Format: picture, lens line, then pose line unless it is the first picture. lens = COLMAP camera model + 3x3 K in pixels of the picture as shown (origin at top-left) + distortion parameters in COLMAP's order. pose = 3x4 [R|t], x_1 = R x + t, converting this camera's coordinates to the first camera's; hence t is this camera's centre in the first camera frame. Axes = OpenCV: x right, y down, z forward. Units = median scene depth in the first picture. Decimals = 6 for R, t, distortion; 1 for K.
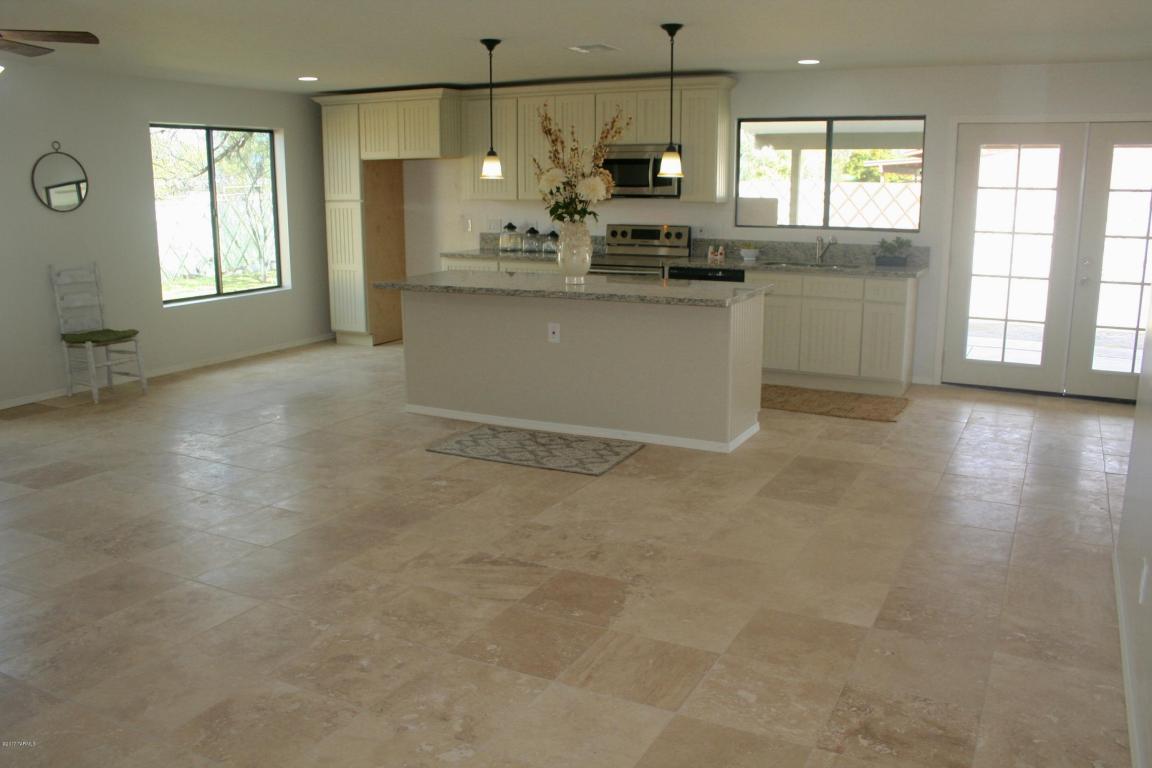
lens RADIAL K [[953.8, 0, 584.1], [0, 953.8, 388.8], [0, 0, 1]] dist [-0.157637, 0.133151]
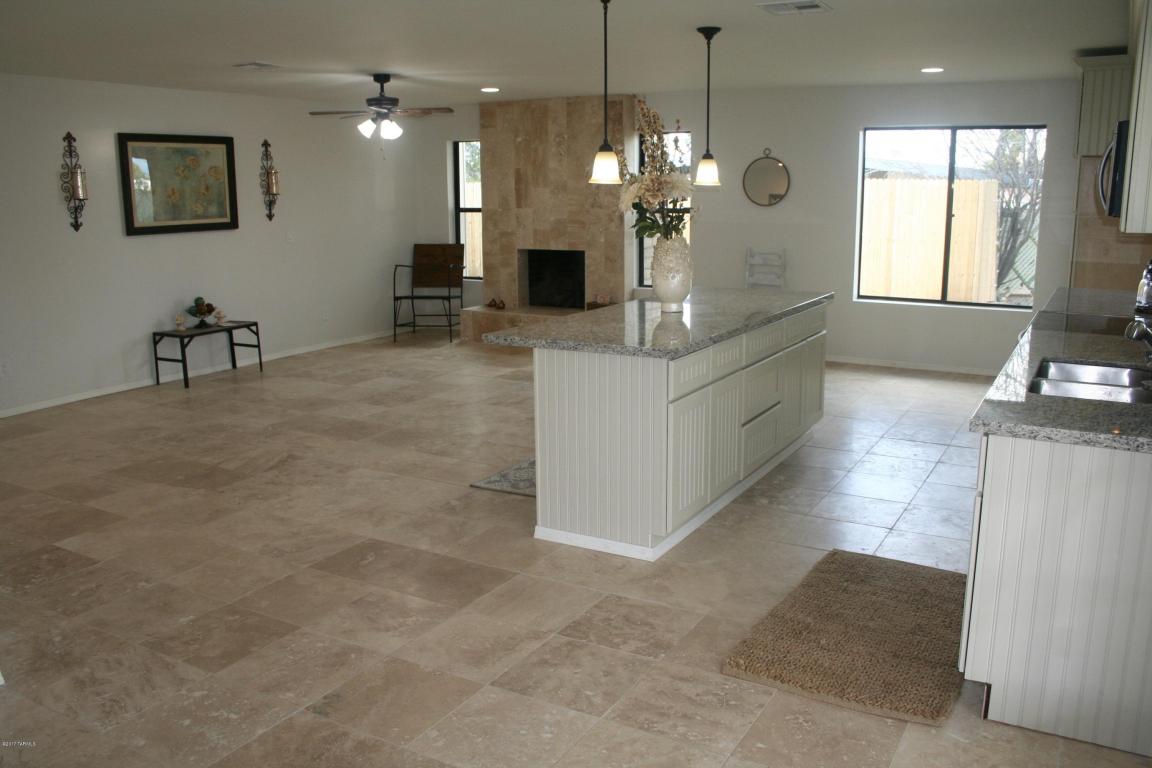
lens RADIAL K [[953.8, 0, 584.1], [0, 953.8, 388.8], [0, 0, 1]] dist [-0.157637, 0.133151]
pose [[-0.042448, 0.209978, -0.976784, 0.684977], [-0.202994, 0.955461, 0.214216, -0.173421], [0.978259, 0.207375, 0.002067, 0.780262]]
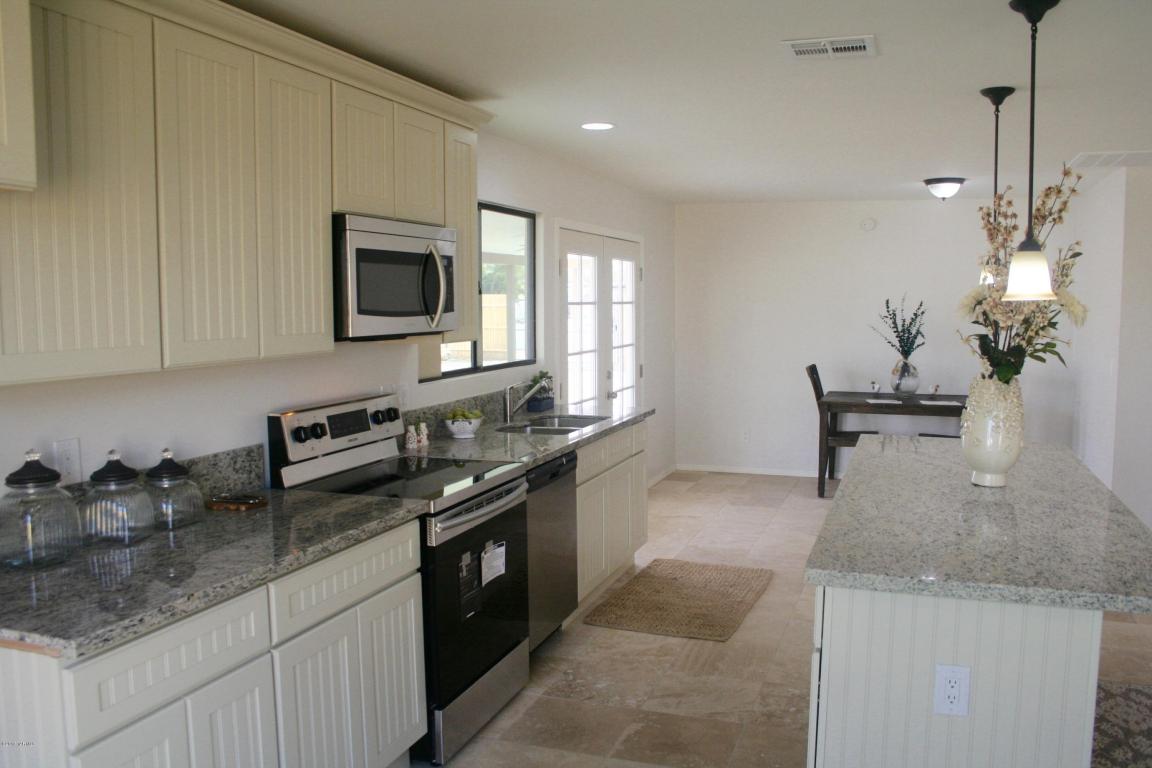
lens RADIAL K [[953.8, 0, 584.1], [0, 953.8, 388.8], [0, 0, 1]] dist [-0.157637, 0.133151]
pose [[-0.132075, -0.093671, 0.986804, -0.433235], [0.211087, 0.970032, 0.120331, -0.236485], [-0.968503, 0.224194, -0.108344, 1.067236]]
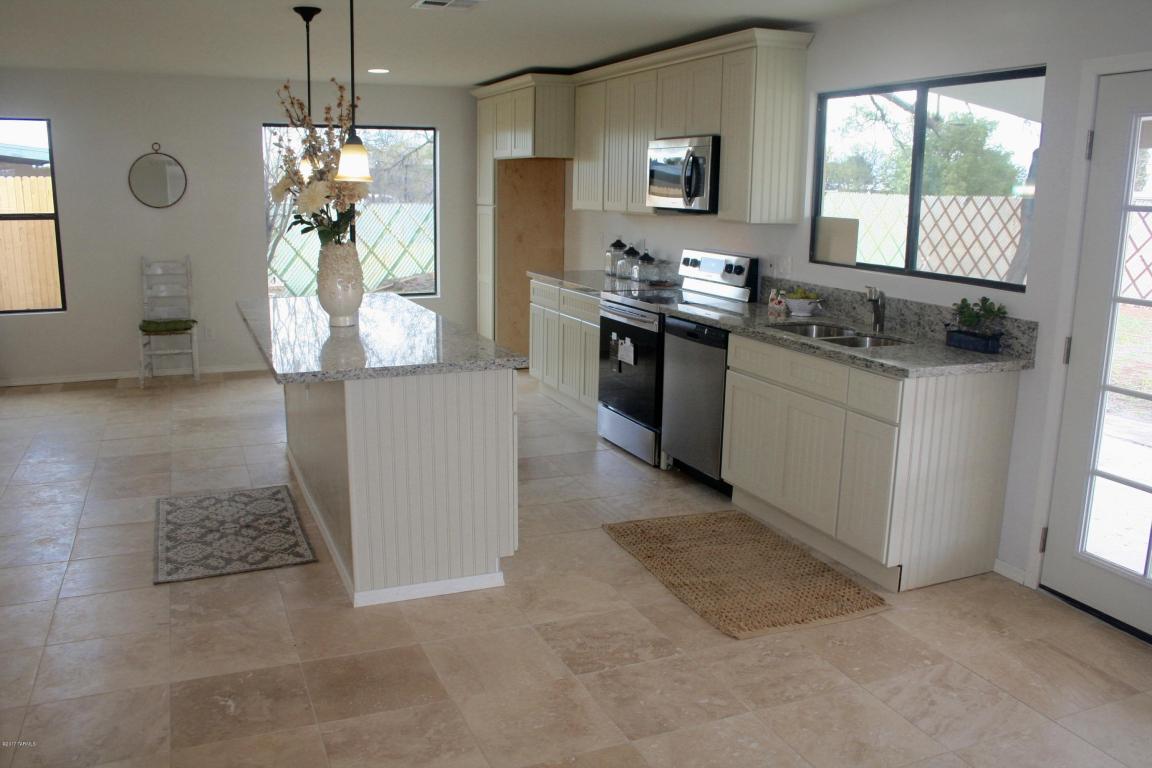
lens RADIAL K [[953.8, 0, 584.1], [0, 953.8, 388.8], [0, 0, 1]] dist [-0.157637, 0.133151]
pose [[0.771802, 0.143981, -0.619348, 0.501106], [-0.148617, 0.987895, 0.044459, -0.101741], [0.618252, 0.057732, 0.783857, 0.450175]]
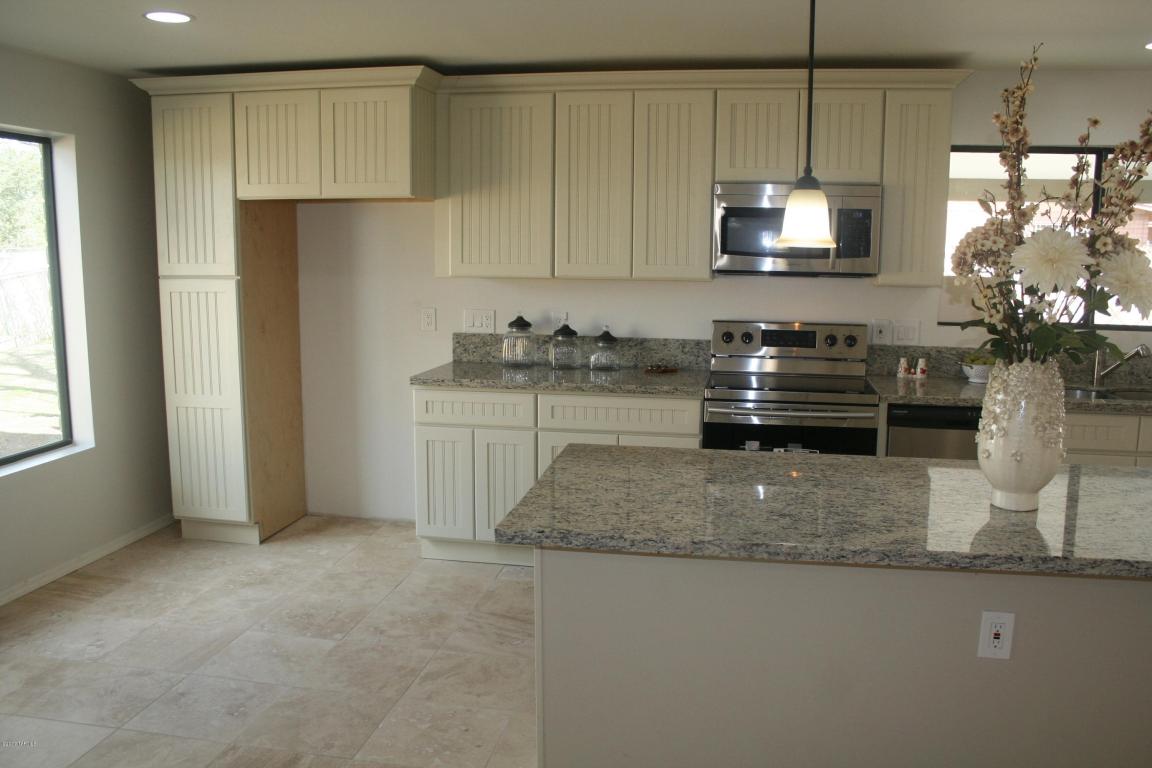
lens RADIAL K [[953.8, 0, 584.1], [0, 953.8, 388.8], [0, 0, 1]] dist [-0.157637, 0.133151]
pose [[0.956166, -0.036748, 0.290511, -0.253831], [0.052232, 0.997588, -0.045724, -0.127754], [-0.288130, 0.058894, 0.955779, 0.552573]]
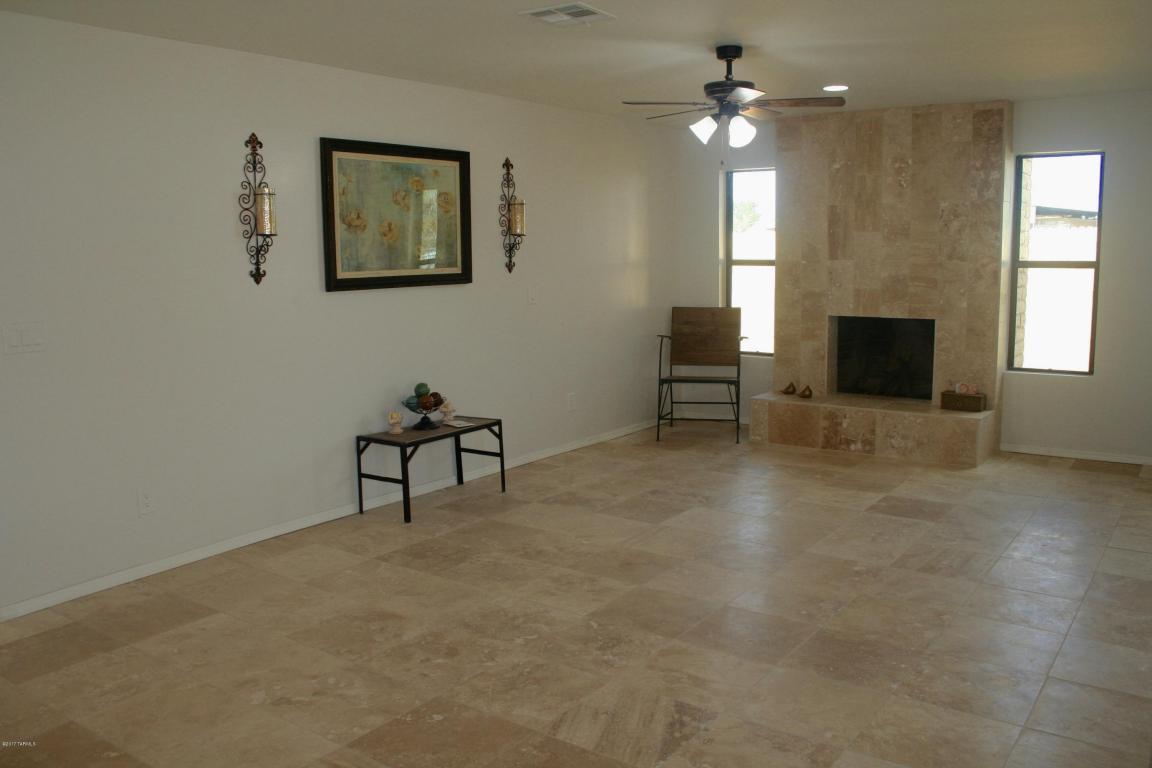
lens RADIAL K [[953.8, 0, 584.1], [0, 953.8, 388.8], [0, 0, 1]] dist [-0.157637, 0.133151]
pose [[-0.144922, 0.147167, -0.978437, 0.328616], [-0.195424, 0.965140, 0.174112, -0.101407], [0.969952, 0.216442, -0.111110, 0.524870]]
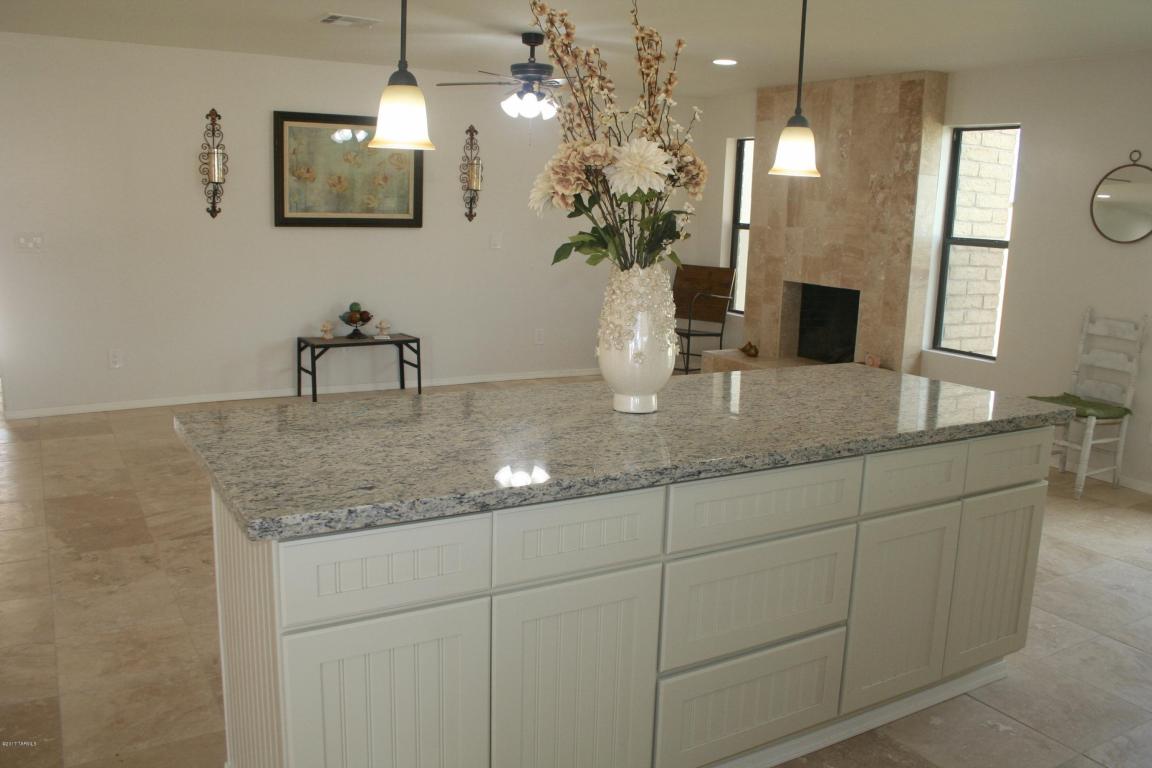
lens RADIAL K [[953.8, 0, 584.1], [0, 953.8, 388.8], [0, 0, 1]] dist [-0.157637, 0.133151]
pose [[-0.525885, 0.147280, -0.837707, 0.304170], [-0.211949, 0.931134, 0.296760, -0.202966], [0.823725, 0.333612, -0.458454, 0.979875]]
